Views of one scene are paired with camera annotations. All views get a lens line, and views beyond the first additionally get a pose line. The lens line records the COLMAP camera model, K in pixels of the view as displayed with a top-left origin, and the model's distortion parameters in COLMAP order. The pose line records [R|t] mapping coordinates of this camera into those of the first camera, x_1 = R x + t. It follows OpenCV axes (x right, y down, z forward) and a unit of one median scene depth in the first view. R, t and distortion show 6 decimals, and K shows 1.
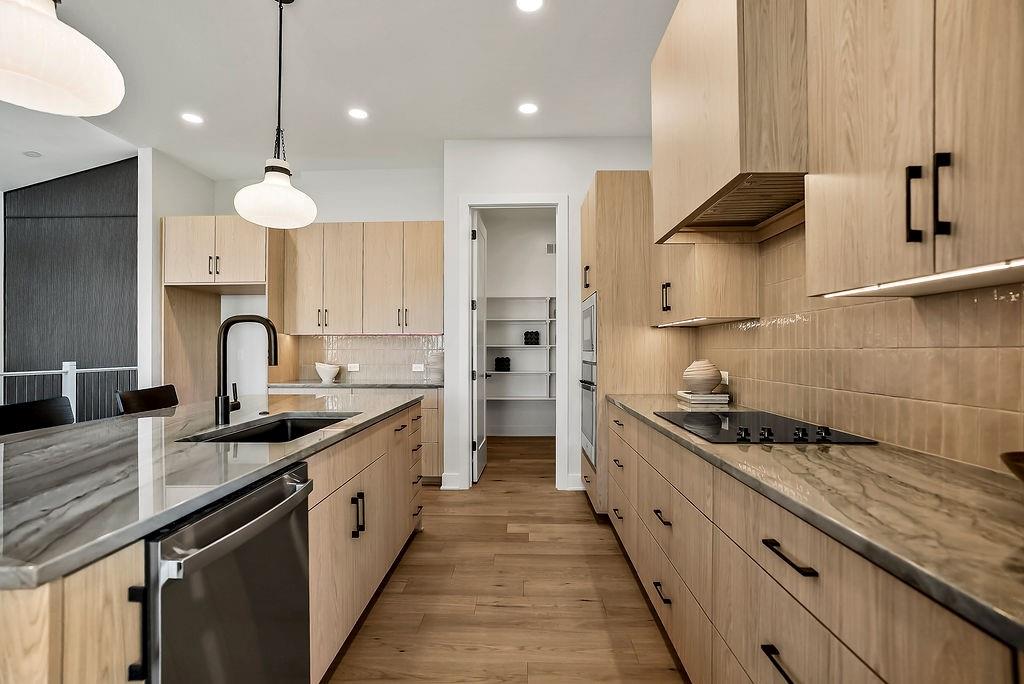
lens RADIAL K [[476.5, 0, 505.9], [0, 476.5, 345.8], [0, 0, 1]] dist [-0.029349, 0.009695]
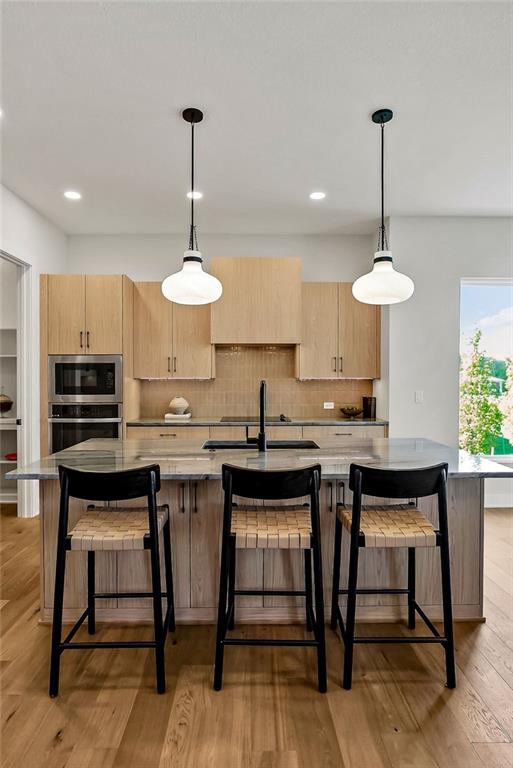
lens RADIAL K [[445.1, 0, 248.1], [0, 445.1, 380.7], [0, 0, 1]] dist [-0.003164, 0.000336]
pose [[-0.044521, -0.003846, 0.999001, -2.266188], [-0.005767, 0.999977, 0.003592, -0.073508], [-0.998992, -0.005601, -0.044542, 1.223912]]
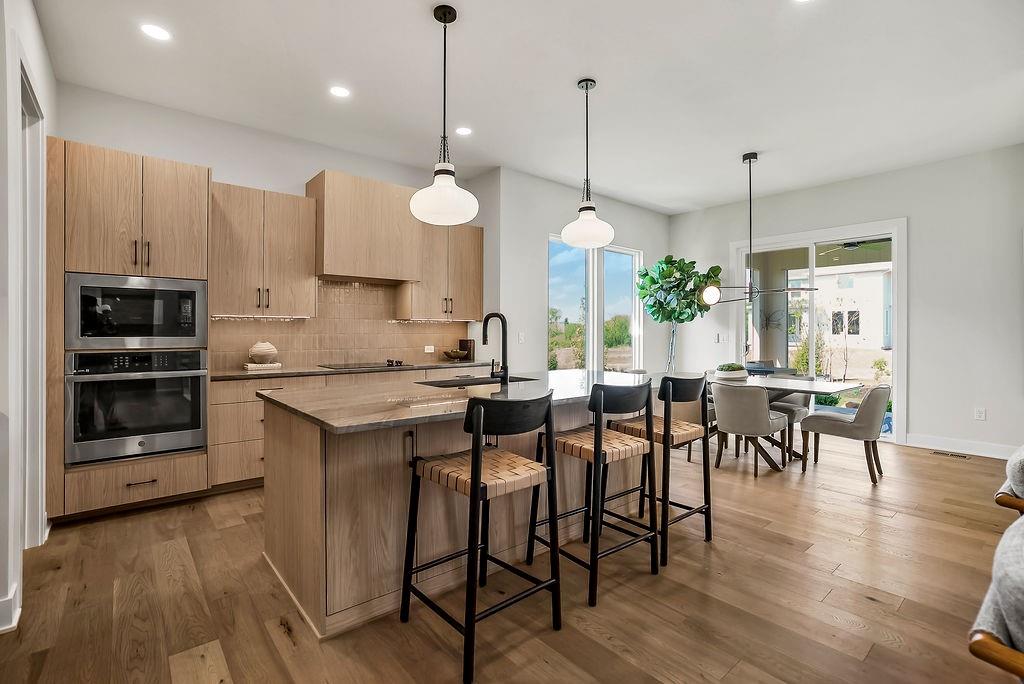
lens RADIAL K [[476.5, 0, 504.9], [0, 476.5, 333.3], [0, 0, 1]] dist [-0.029349, 0.009695]
pose [[-0.669716, 0.003289, 0.742610, -1.899425], [-0.002490, 0.999975, -0.006674, 0.018227], [-0.742613, -0.006319, -0.669691, 2.225367]]
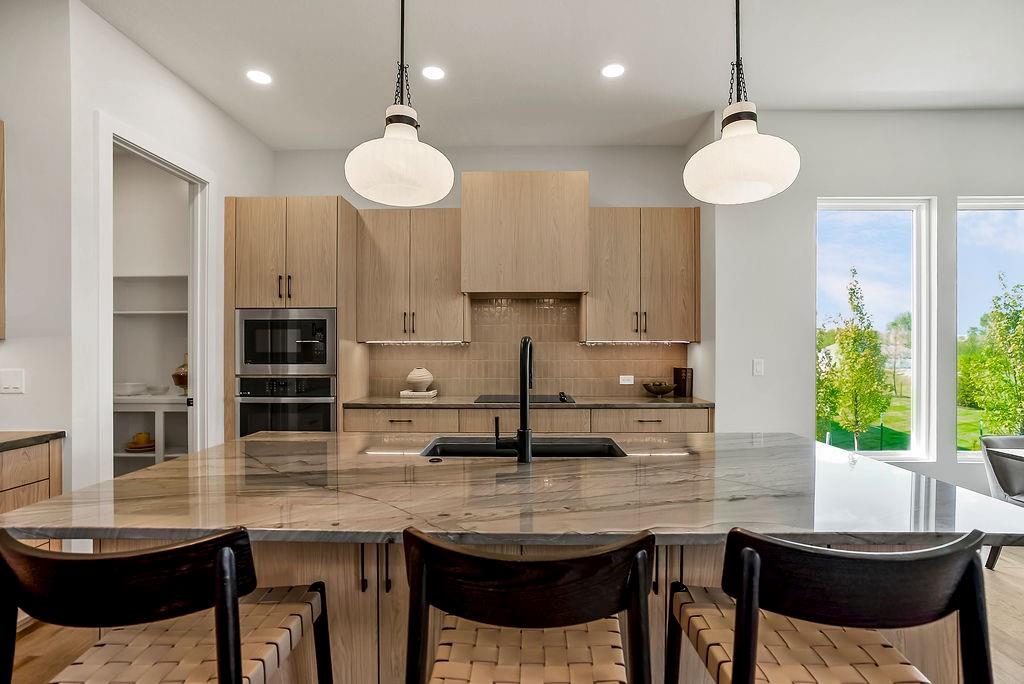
lens RADIAL K [[476.5, 0, 512.6], [0, 476.5, 347.5], [0, 0, 1]] dist [-0.029349, 0.009695]
pose [[-0.014061, 0.007535, 0.999873, -1.619738], [-0.005515, 0.999956, -0.007613, -0.036254], [-0.999886, -0.005621, -0.014018, 1.137802]]
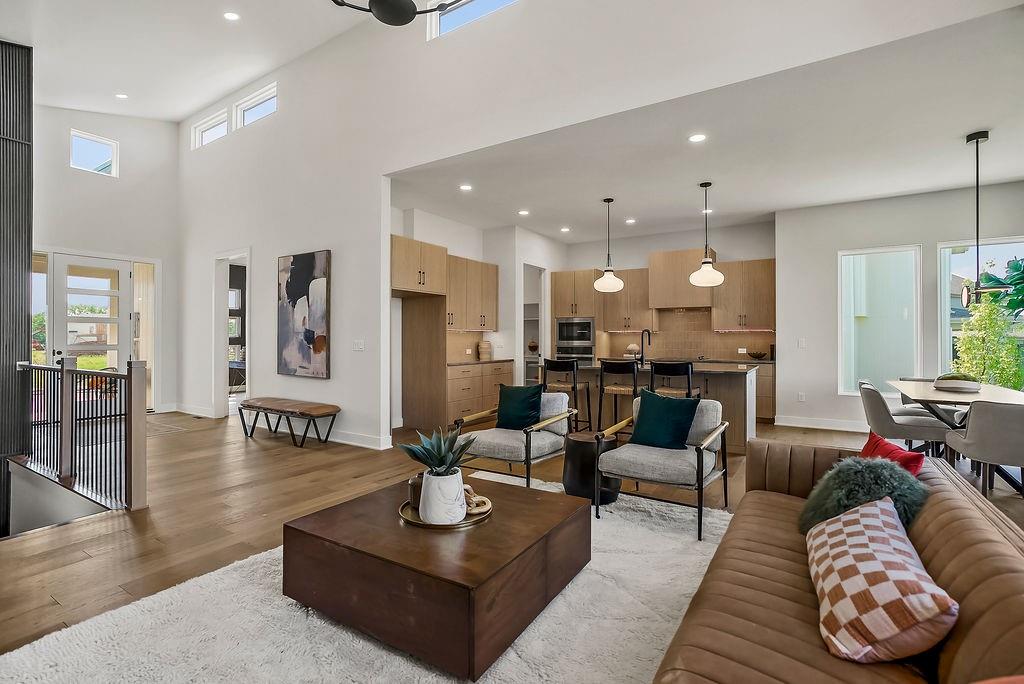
lens RADIAL K [[476.5, 0, 515.7], [0, 476.5, 337.8], [0, 0, 1]] dist [-0.029349, 0.009695]
pose [[0.501333, 0.004214, 0.865244, -4.024010], [-0.007156, 0.999974, -0.000724, 0.001156], [-0.865225, -0.005829, 0.501350, 0.186595]]
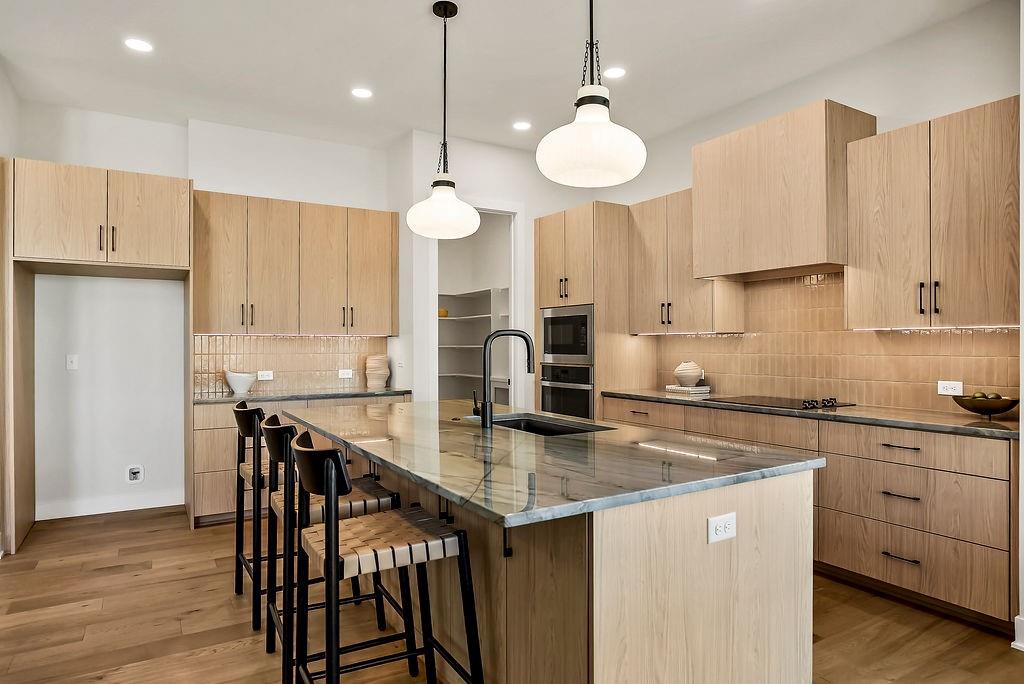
lens RADIAL K [[605.8, 0, 506.8], [0, 605.8, 340.8], [0, 0, 1]] dist [-0.018341, 0.002258]
pose [[0.833950, 0.003200, 0.551830, -1.491188], [-0.003355, 0.999994, -0.000728, -0.039509], [-0.551830, -0.001245, 0.833956, -0.233144]]
